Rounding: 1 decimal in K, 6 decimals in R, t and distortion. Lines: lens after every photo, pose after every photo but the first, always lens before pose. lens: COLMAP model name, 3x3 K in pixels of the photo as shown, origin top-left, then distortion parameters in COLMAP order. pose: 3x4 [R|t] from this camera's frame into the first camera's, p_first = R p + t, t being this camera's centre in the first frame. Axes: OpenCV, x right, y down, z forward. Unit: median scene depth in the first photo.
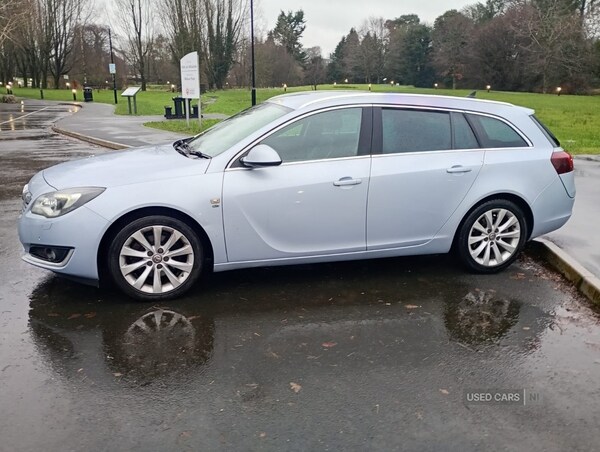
lens RADIAL K [[497.7, 0, 294.5], [0, 497.7, 226.4], [0, 0, 1]] dist [0.073148, -0.083920]
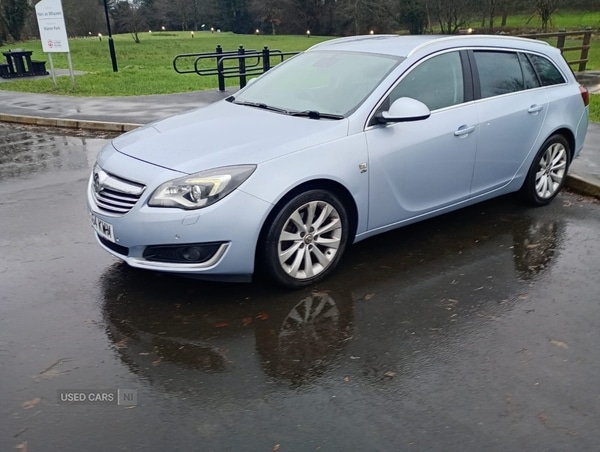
lens RADIAL K [[491.6, 0, 300.0], [0, 491.6, 226.0], [0, 0, 1]] dist [0.079048, -0.088924]
pose [[0.935519, -0.152057, 0.318877, -0.528951], [0.120347, 0.985812, 0.117013, -0.057210], [-0.332145, -0.071092, 0.940545, 0.182819]]
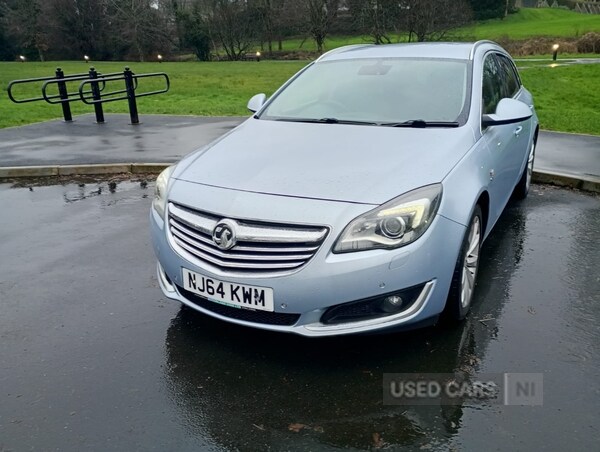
lens RADIAL K [[491.6, 0, 300.0], [0, 491.6, 226.0], [0, 0, 1]] dist [0.079048, -0.088924]
pose [[0.711157, -0.267297, 0.650236, -0.886931], [0.230870, 0.962401, 0.143121, -0.147434], [-0.664044, 0.048339, 0.746130, 0.562390]]
